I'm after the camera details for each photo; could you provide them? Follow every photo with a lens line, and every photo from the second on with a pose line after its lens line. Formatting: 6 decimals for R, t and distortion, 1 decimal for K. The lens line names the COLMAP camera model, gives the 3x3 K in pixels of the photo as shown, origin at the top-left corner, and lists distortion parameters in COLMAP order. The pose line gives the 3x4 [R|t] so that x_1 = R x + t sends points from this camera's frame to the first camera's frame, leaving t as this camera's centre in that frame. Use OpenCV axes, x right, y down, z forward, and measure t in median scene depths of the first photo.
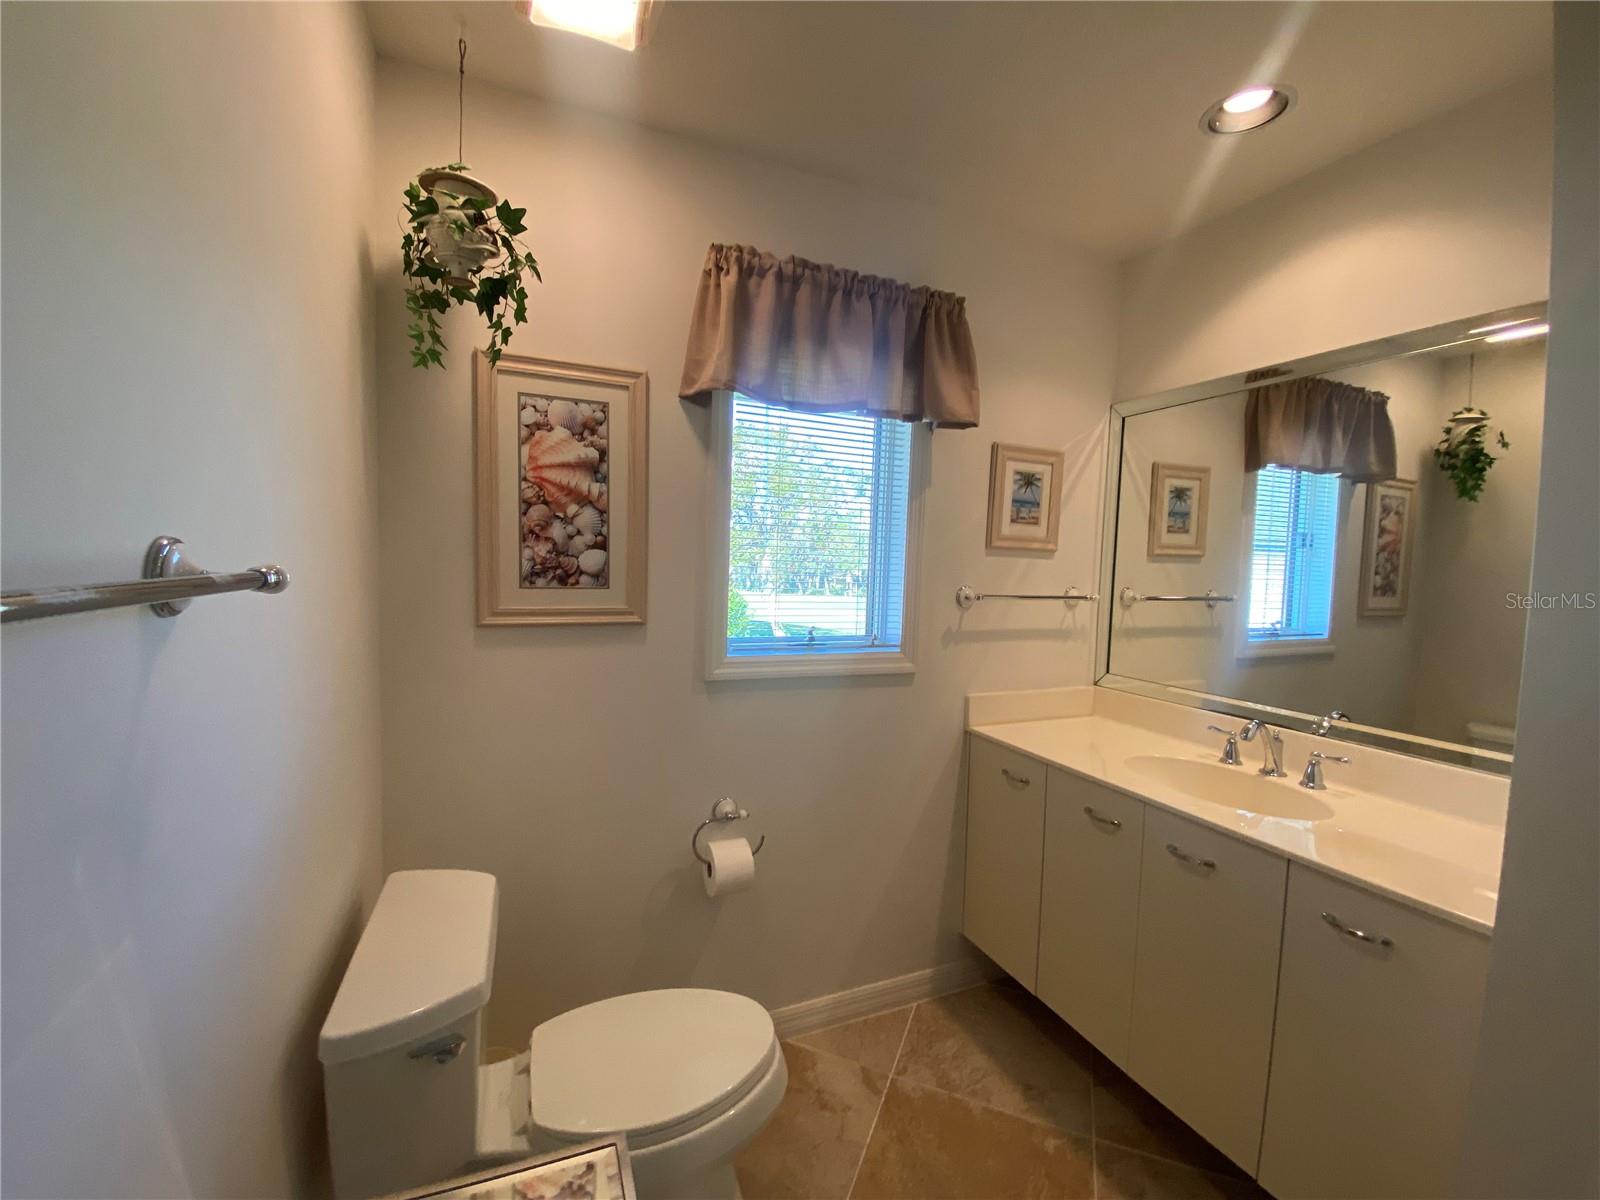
lens RADIAL K [[649.4, 0, 795.0], [0, 649.4, 601.3], [0, 0, 1]] dist [0.024346, -0.022697]
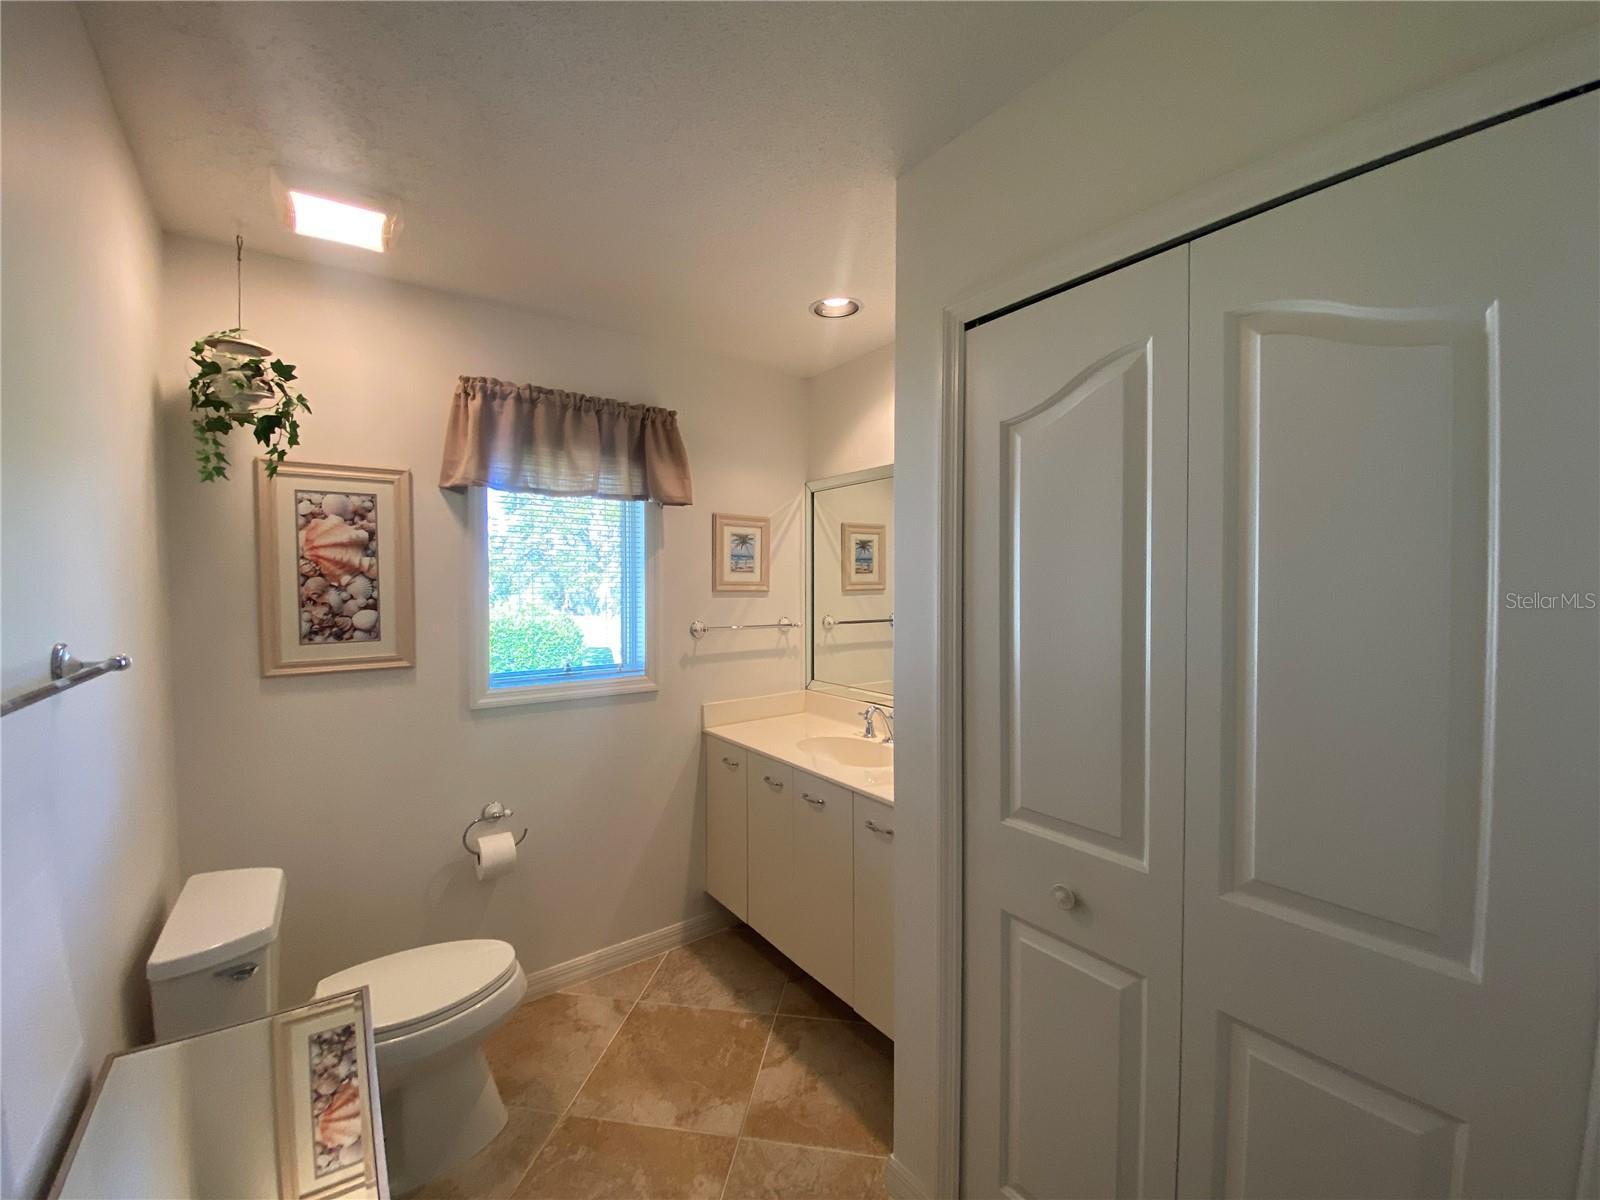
lens RADIAL K [[649.4, 0, 795.0], [0, 649.4, 601.3], [0, 0, 1]] dist [0.024346, -0.022697]
pose [[0.974583, -0.036122, 0.221096, 0.221397], [0.042643, 0.998783, -0.024791, -0.029653], [-0.219932, 0.033589, 0.974937, -0.419035]]
